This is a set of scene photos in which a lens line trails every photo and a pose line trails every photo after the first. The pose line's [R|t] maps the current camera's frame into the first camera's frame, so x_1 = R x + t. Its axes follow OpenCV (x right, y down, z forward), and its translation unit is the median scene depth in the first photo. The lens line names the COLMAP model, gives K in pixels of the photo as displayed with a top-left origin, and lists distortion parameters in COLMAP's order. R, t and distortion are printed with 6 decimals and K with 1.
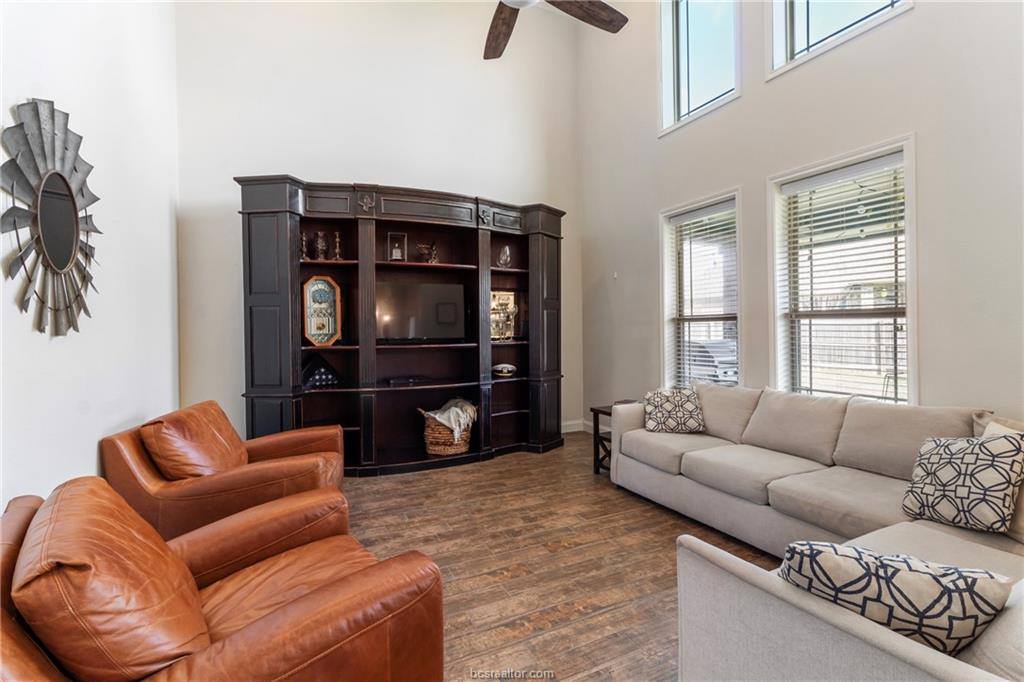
lens RADIAL K [[474.5, 0, 514.0], [0, 474.5, 333.0], [0, 0, 1]] dist [0.000040, 0.000076]
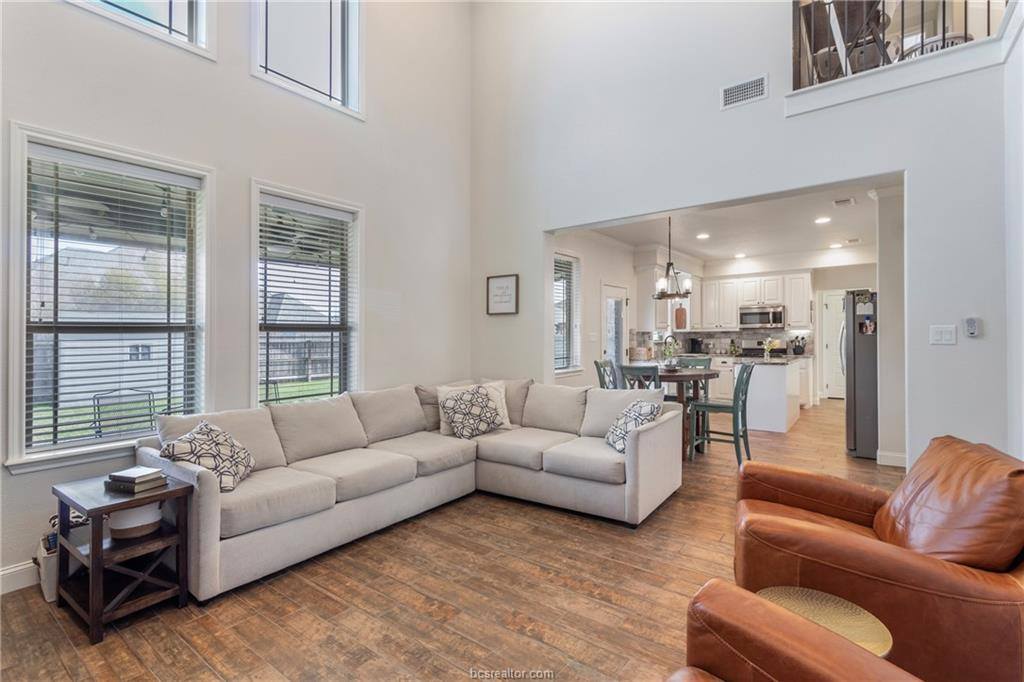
lens RADIAL K [[474.5, 0, 514.5], [0, 474.5, 352.1], [0, 0, 1]] dist [0.000040, 0.000076]
pose [[-0.440350, -0.015377, 0.897695, -0.685735], [0.028220, 0.999122, 0.030957, -0.003015], [-0.897383, 0.038965, -0.439529, 1.261060]]
